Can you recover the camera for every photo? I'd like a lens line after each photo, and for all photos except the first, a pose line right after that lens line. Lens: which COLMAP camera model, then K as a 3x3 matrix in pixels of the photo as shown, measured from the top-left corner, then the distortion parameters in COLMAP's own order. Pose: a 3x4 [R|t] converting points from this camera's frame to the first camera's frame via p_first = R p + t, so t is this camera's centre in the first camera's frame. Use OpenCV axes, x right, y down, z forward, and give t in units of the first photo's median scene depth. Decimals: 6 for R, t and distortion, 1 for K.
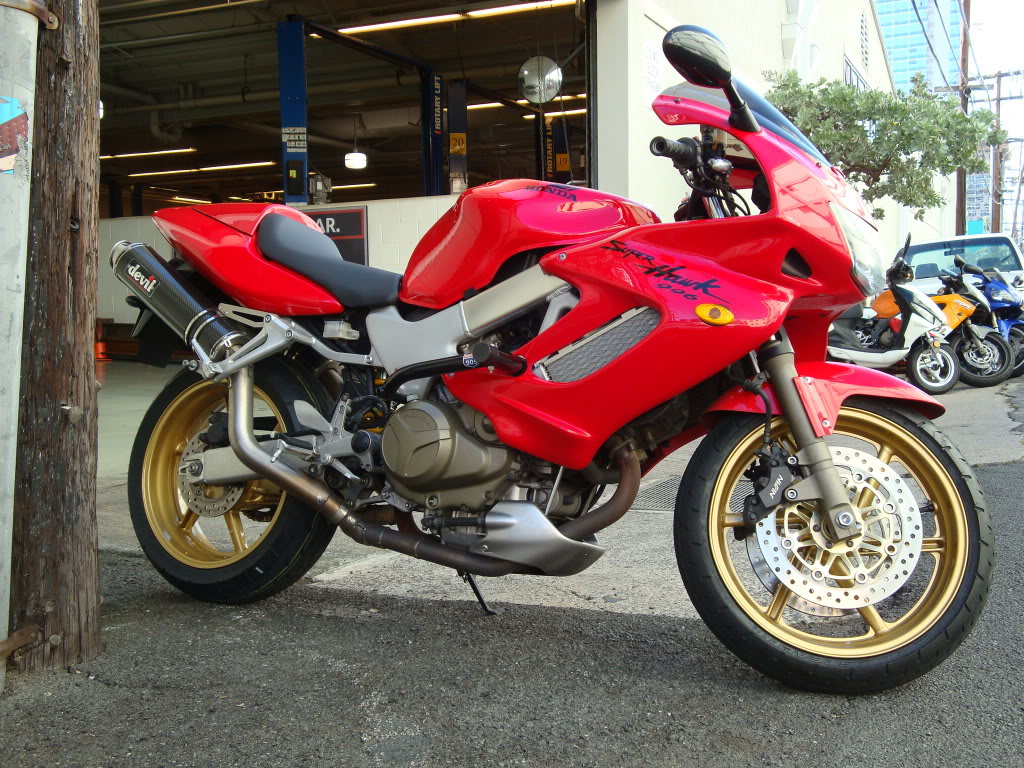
lens RADIAL K [[1106.5, 0, 517.9], [0, 1106.5, 383.0], [0, 0, 1]] dist [0.038593, 0.000000]
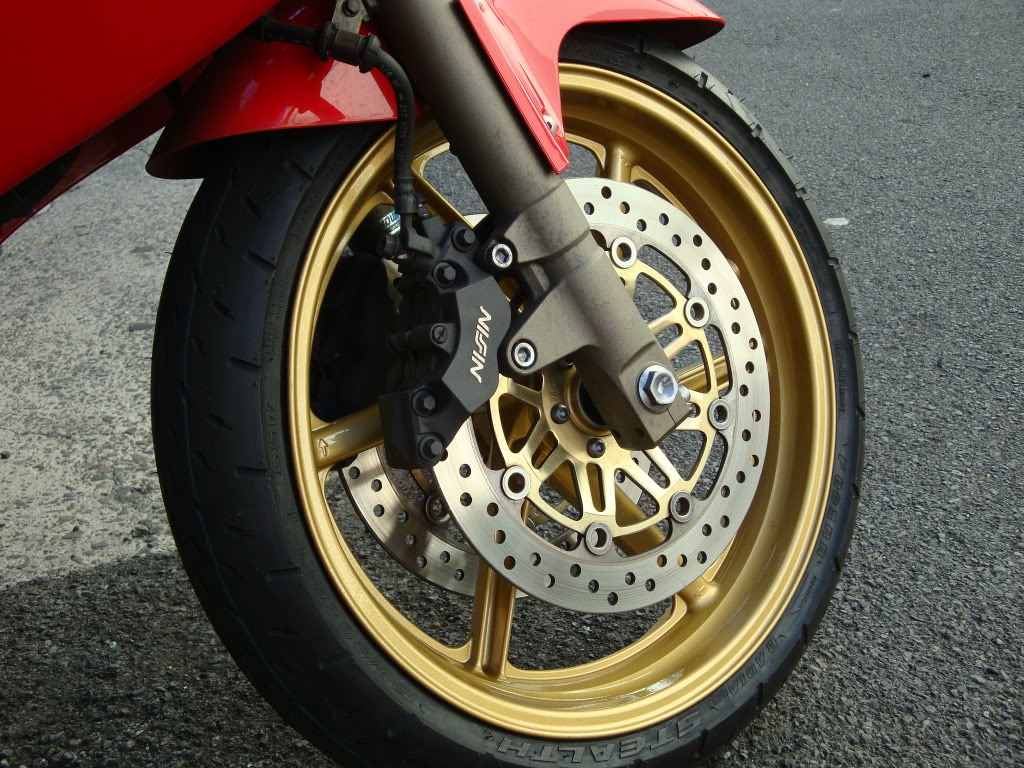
lens RADIAL K [[1346.9, 0, 510.1], [0, 1346.9, 383.3], [0, 0, 1]] dist [0.020195, 0.000000]
pose [[0.764165, -0.287333, 0.577488, 0.000061], [0.088036, 0.933383, 0.347917, -0.035774], [-0.638985, -0.215027, 0.738554, 0.664255]]
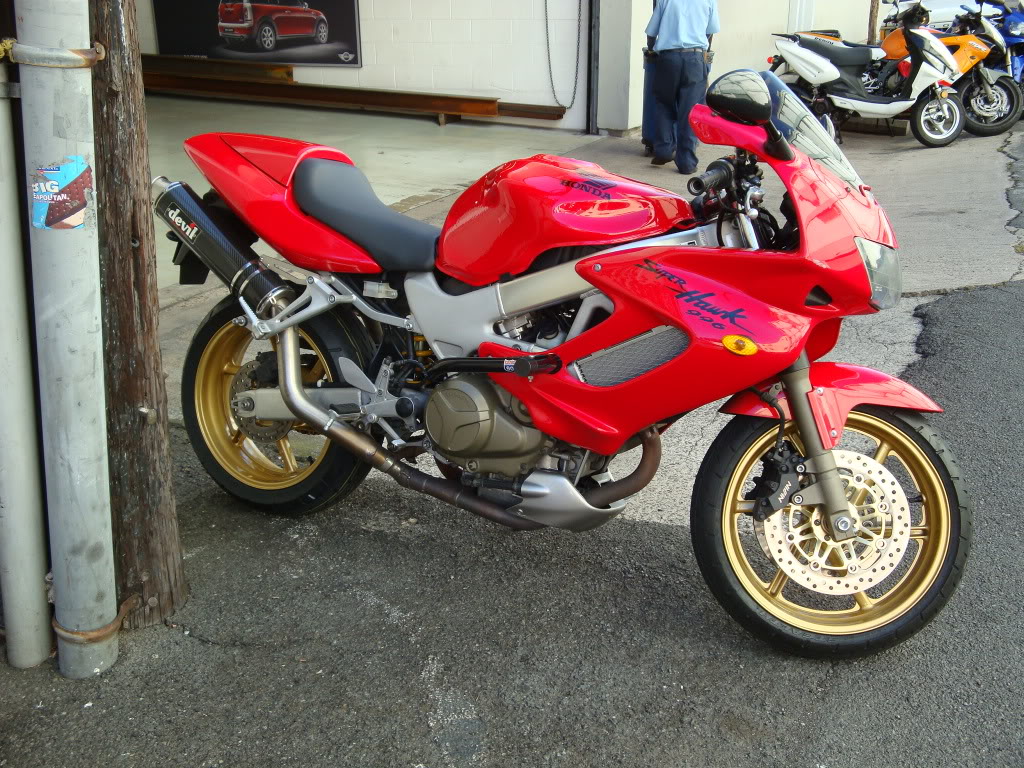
lens RADIAL K [[1106.5, 0, 507.5], [0, 1106.5, 382.2], [0, 0, 1]] dist [0.038593, 0.000000]
pose [[0.999981, 0.003839, 0.004860, -0.052115], [-0.005045, 0.960106, 0.279592, -0.314757], [-0.003593, -0.279611, 0.960107, -0.046652]]
